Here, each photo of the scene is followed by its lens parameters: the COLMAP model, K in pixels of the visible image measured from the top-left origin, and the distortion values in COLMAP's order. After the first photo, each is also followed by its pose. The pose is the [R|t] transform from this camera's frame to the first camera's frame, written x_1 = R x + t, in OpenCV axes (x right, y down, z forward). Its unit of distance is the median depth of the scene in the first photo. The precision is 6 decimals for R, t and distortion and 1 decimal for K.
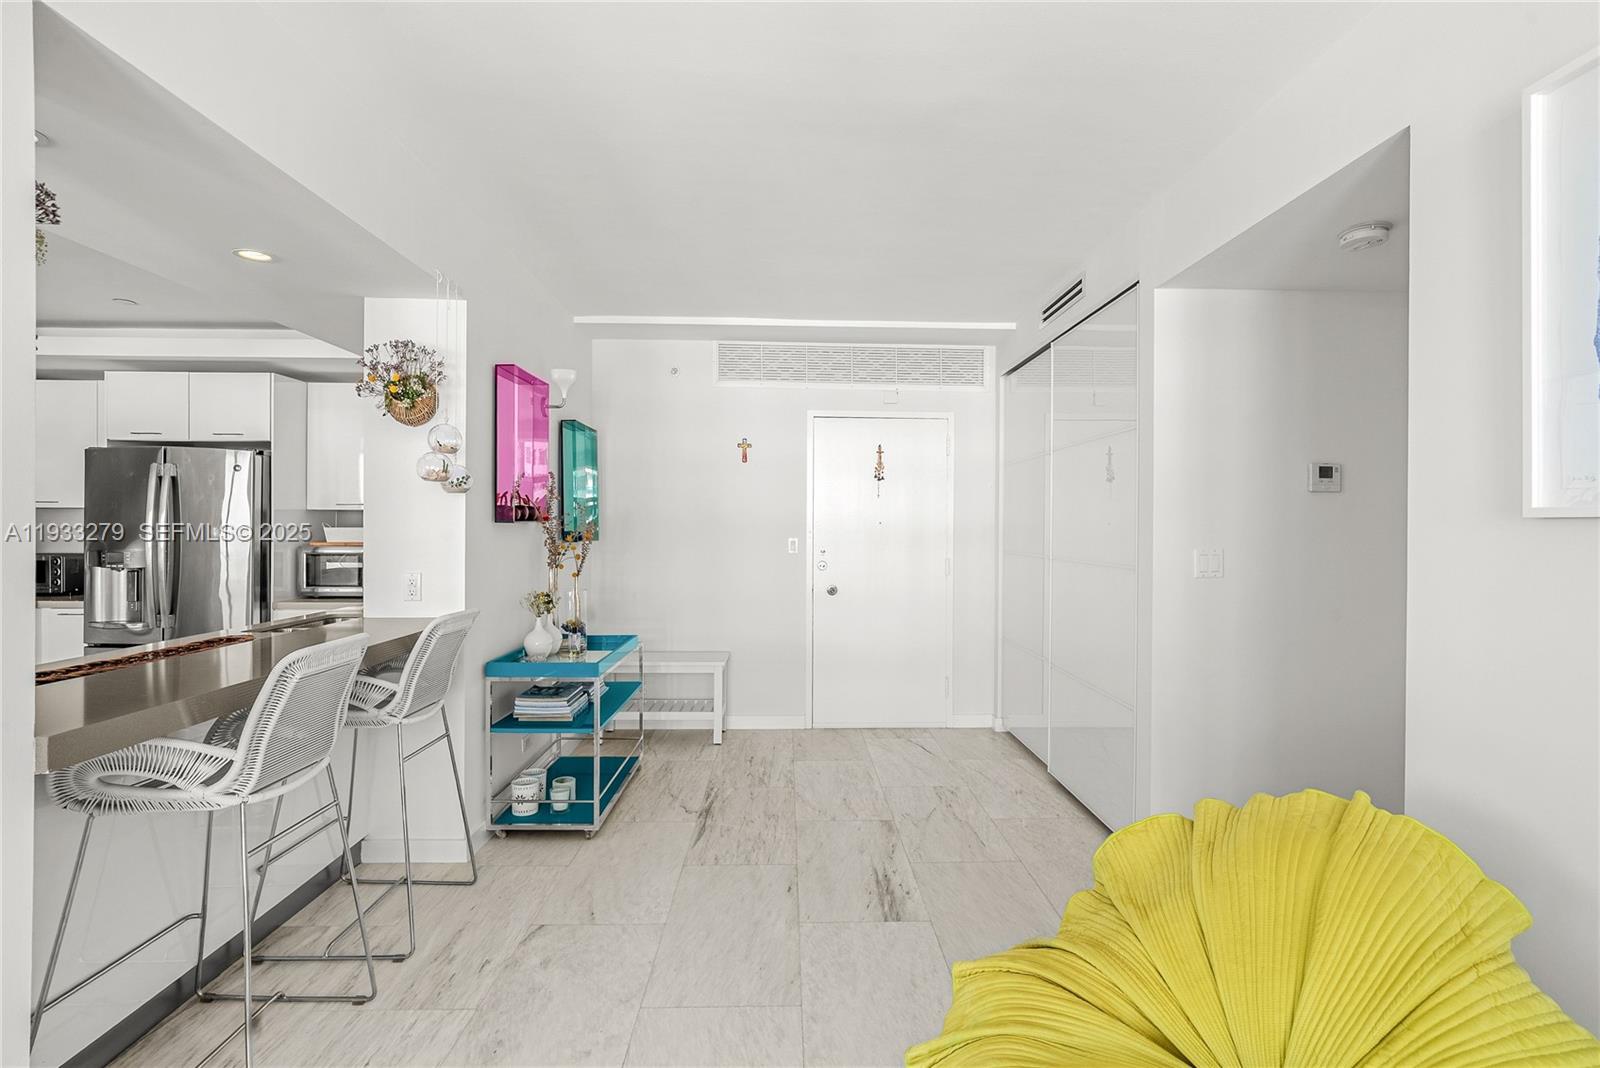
lens RADIAL K [[757.6, 0, 804.3], [0, 757.6, 524.6], [0, 0, 1]] dist [-0.003228, 0.000762]
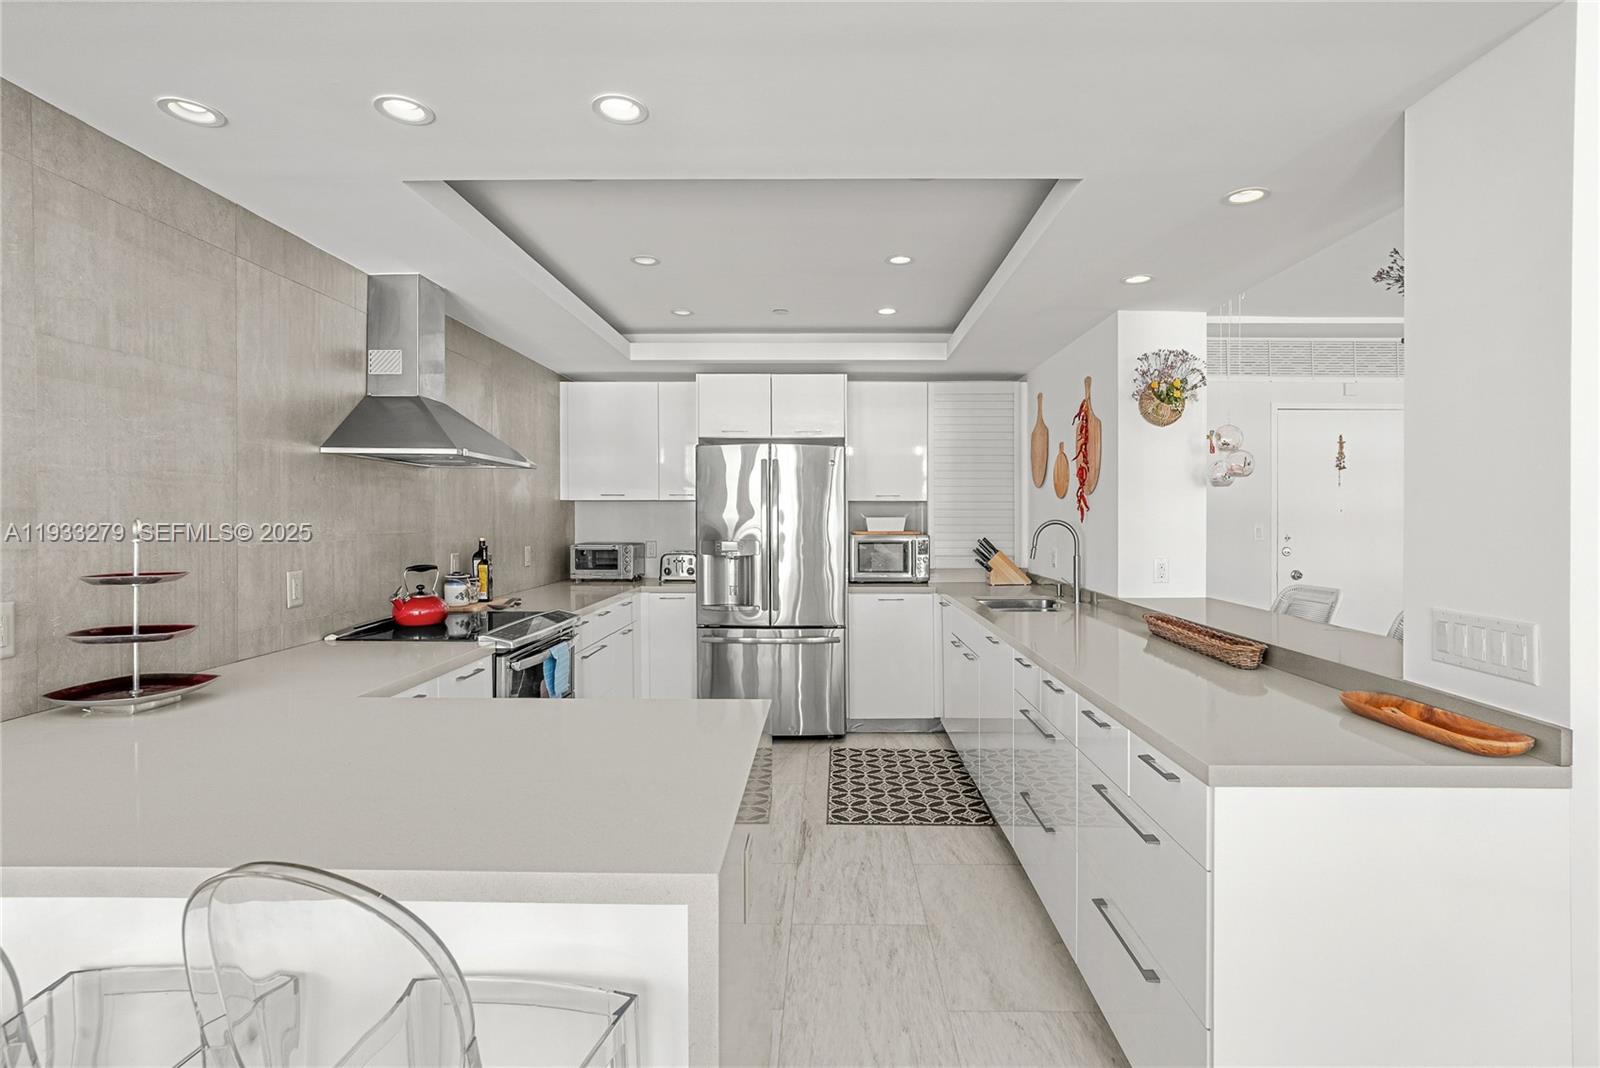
lens RADIAL K [[789.8, 0, 825.3], [0, 789.8, 527.6], [0, 0, 1]] dist [0.007186, 0.002703]
pose [[0.999842, -0.006376, -0.016587, -0.592120], [0.006545, 0.999927, 0.010187, 0.005746], [0.016521, -0.010294, 0.999811, -0.102490]]
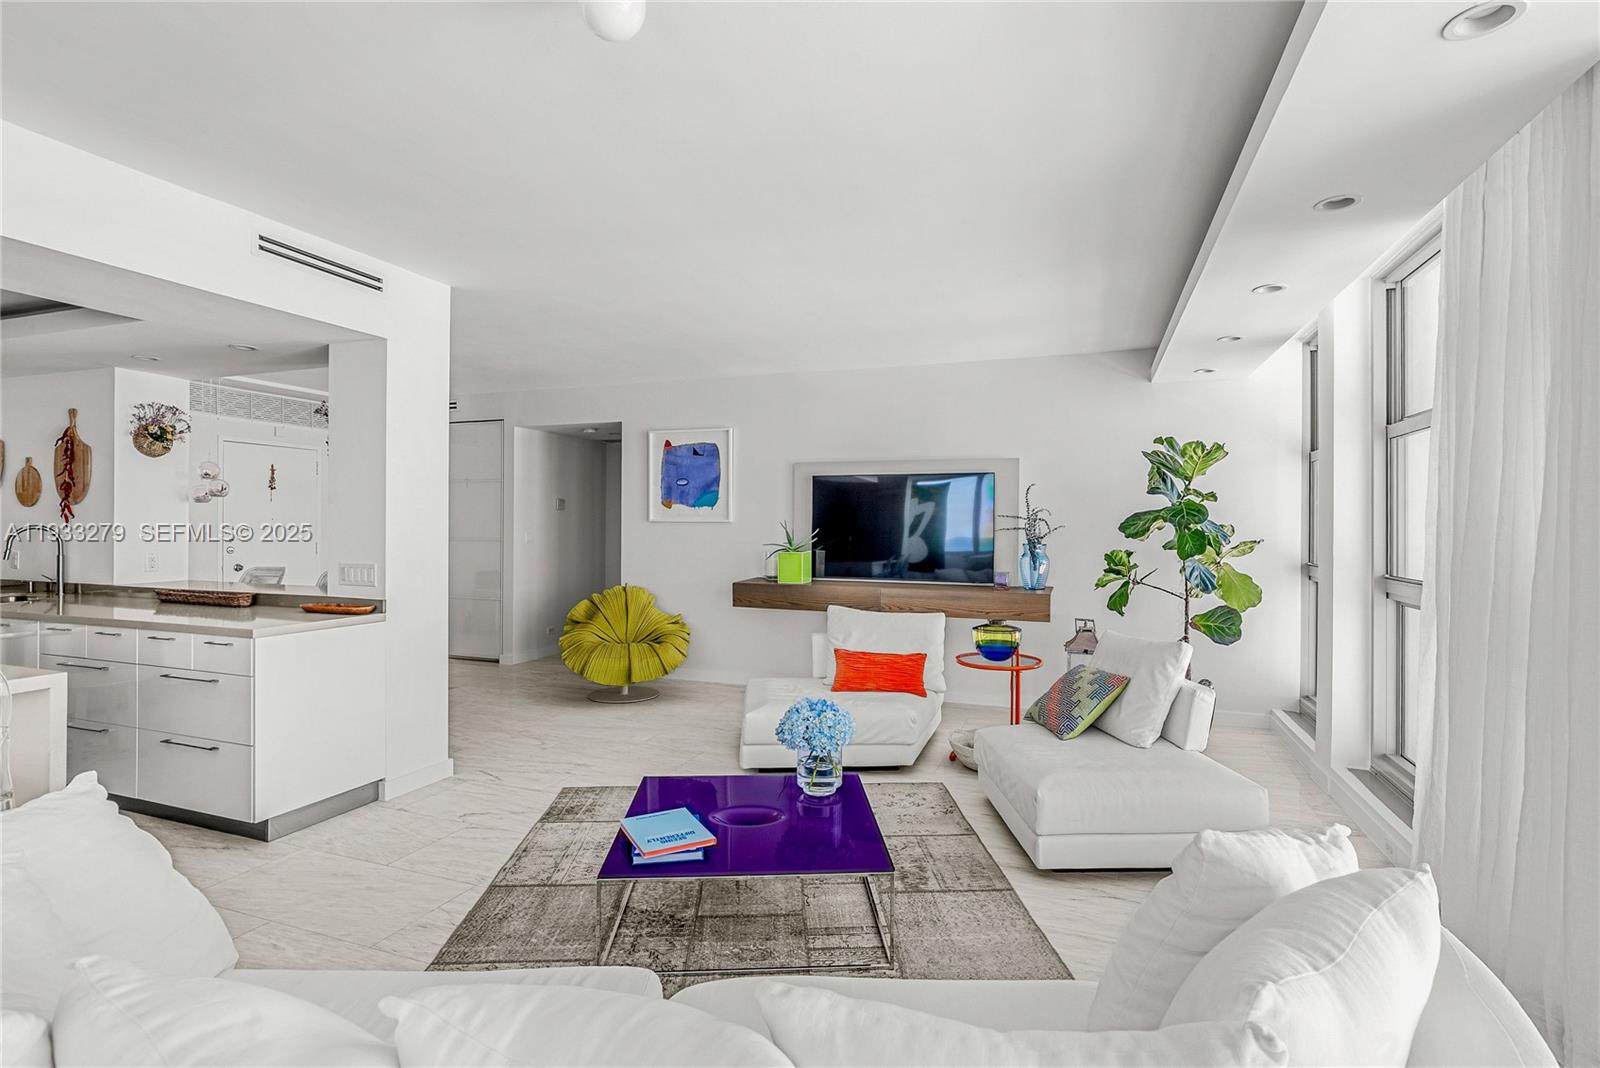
lens RADIAL K [[757.6, 0, 822.0], [0, 757.6, 511.8], [0, 0, 1]] dist [-0.003228, 0.000762]
pose [[0.348346, 0.011628, 0.937294, -0.881941], [0.001736, 0.999913, -0.013050, 0.004668], [-0.937364, 0.006173, 0.348296, -0.477009]]
